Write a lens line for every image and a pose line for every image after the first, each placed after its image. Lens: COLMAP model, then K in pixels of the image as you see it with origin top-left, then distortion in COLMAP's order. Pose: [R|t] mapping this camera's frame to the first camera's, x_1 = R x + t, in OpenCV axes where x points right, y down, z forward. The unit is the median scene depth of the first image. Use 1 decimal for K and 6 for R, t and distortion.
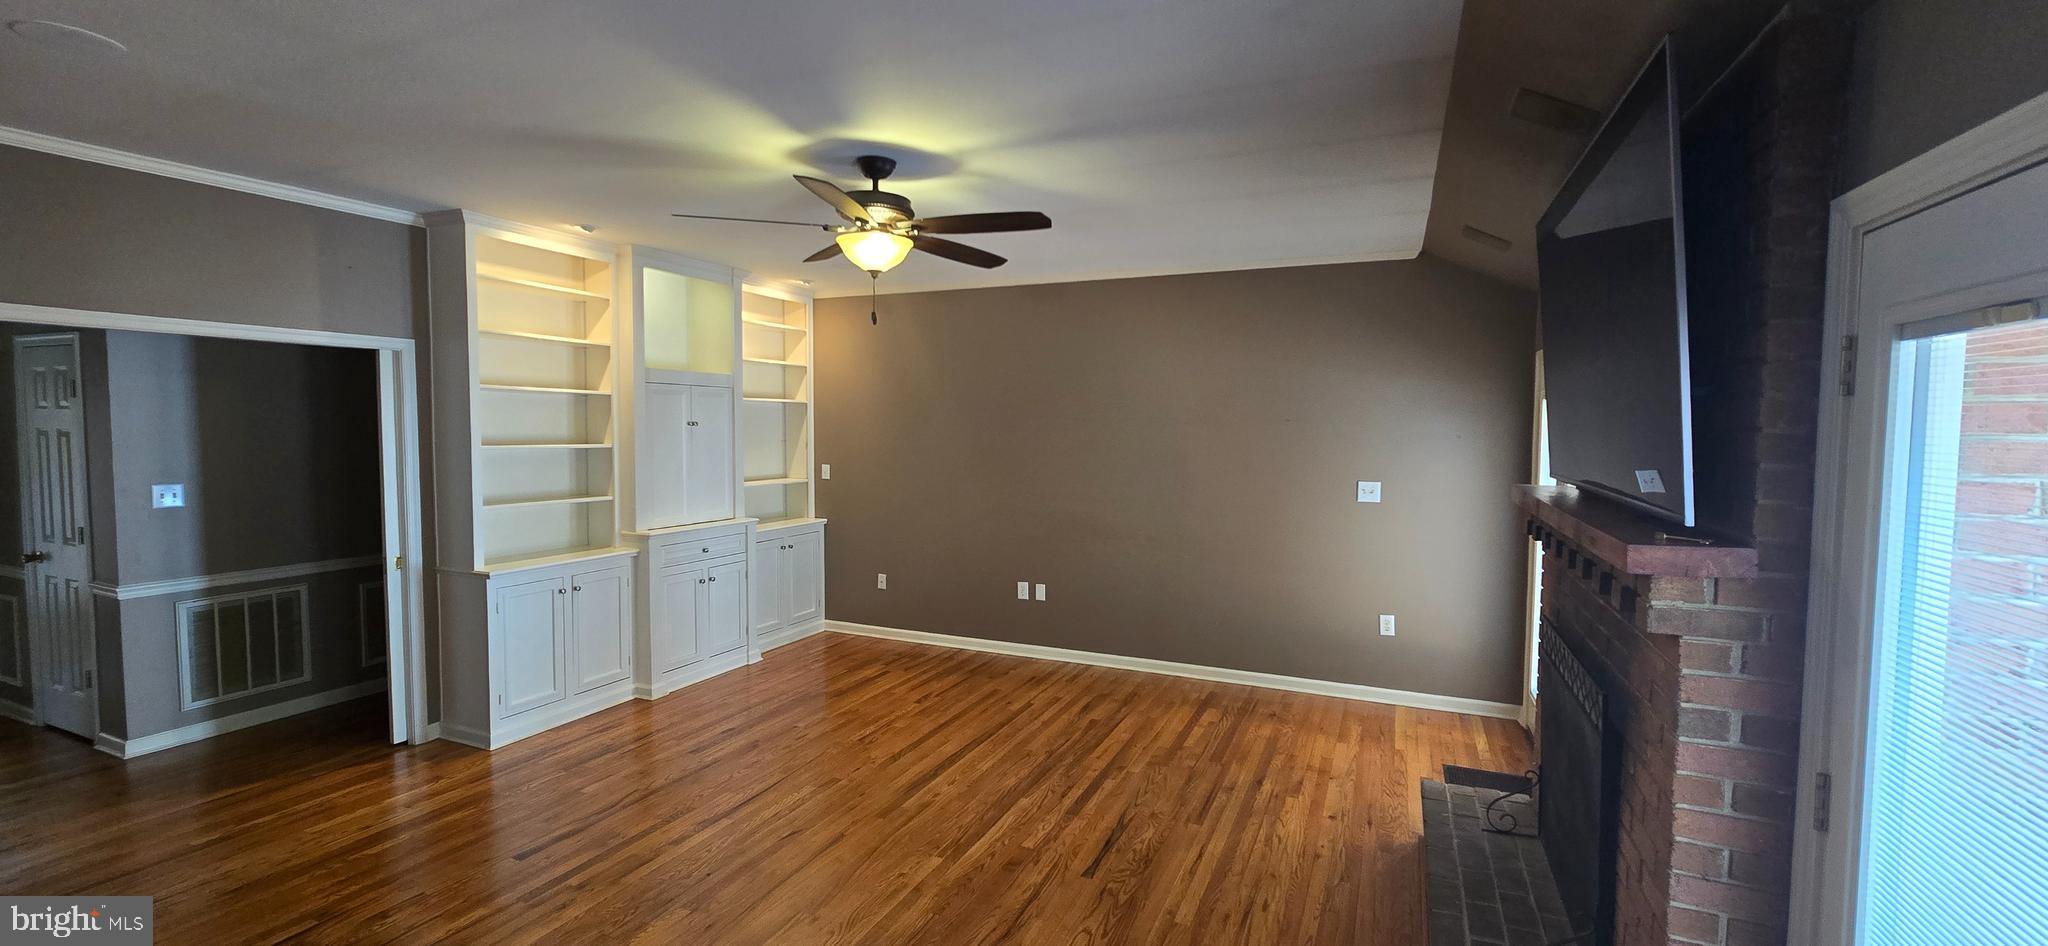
lens RADIAL K [[835.0, 0, 1034.3], [0, 835.0, 472.3], [0, 0, 1]] dist [0.000335, -0.000087]
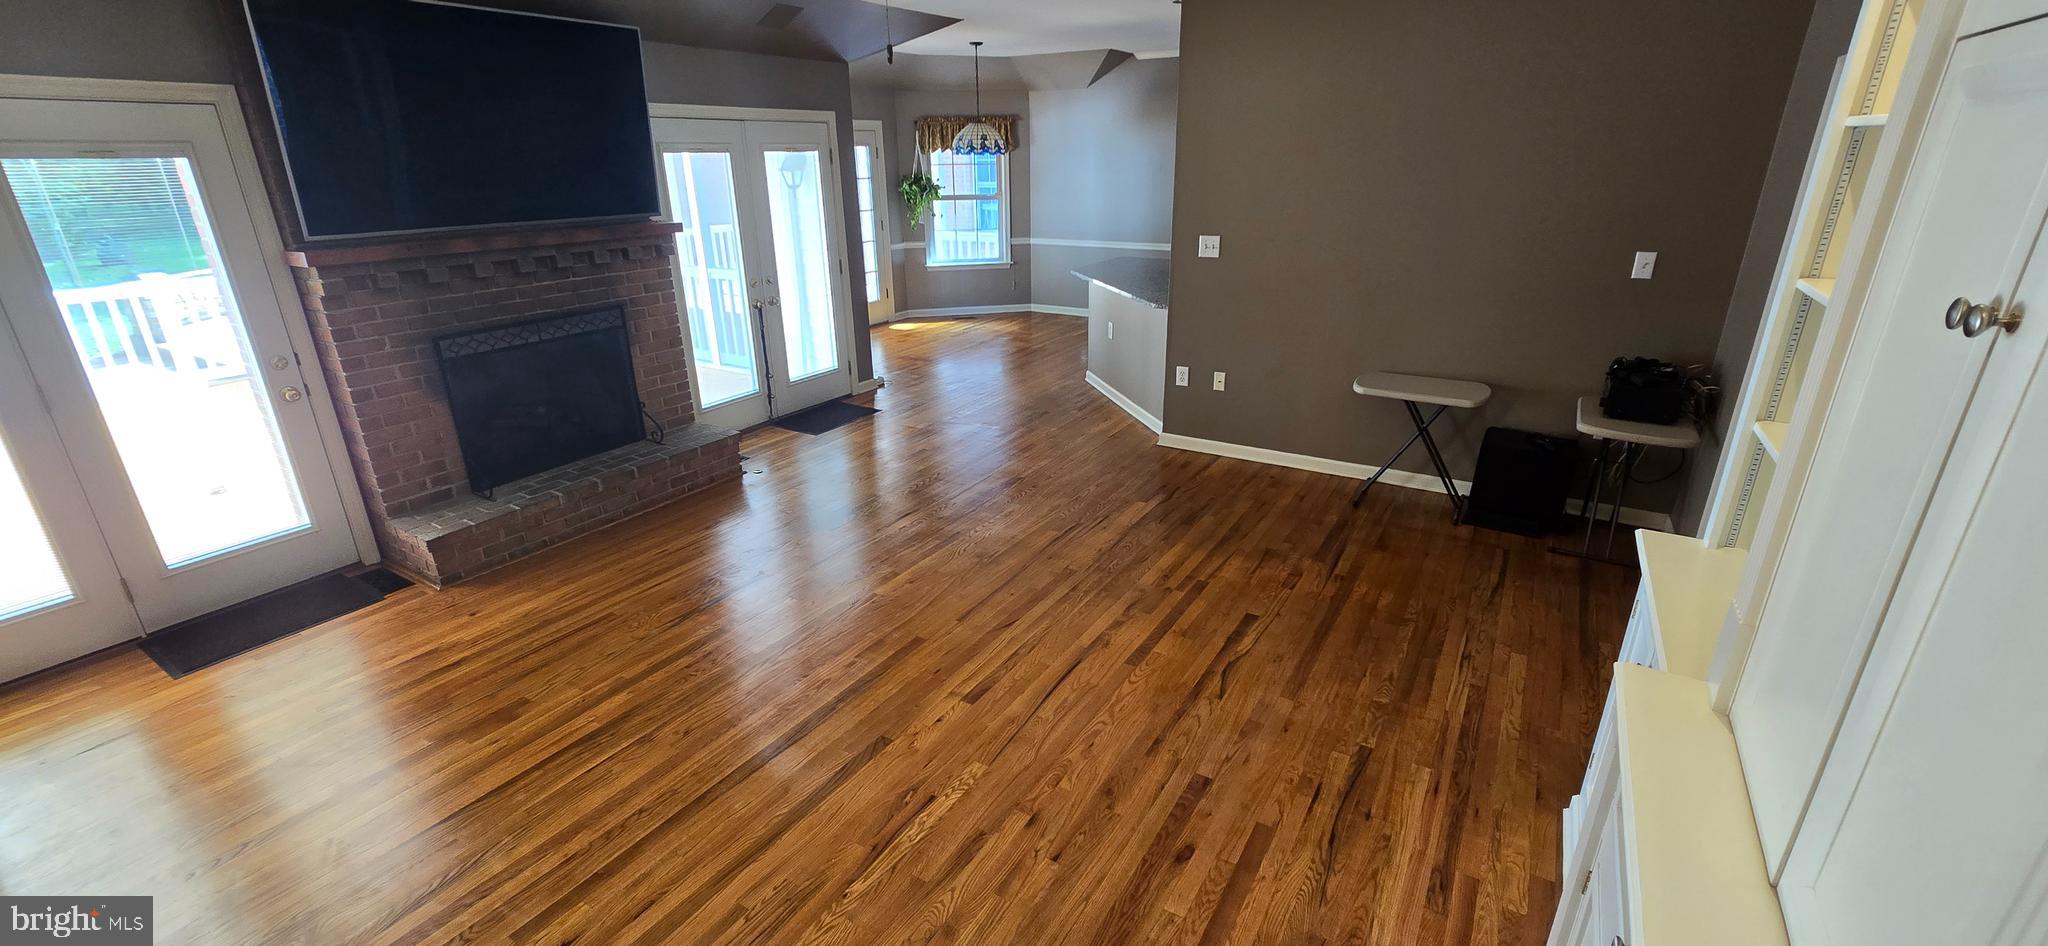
lens RADIAL K [[835.0, 0, 1034.3], [0, 835.0, 472.3], [0, 0, 1]] dist [0.000335, -0.000087]
pose [[-0.992216, -0.041831, 0.117294, -0.417280], [0.011055, 0.908590, 0.417543, -0.143976], [-0.124039, 0.415589, -0.901055, 1.759757]]
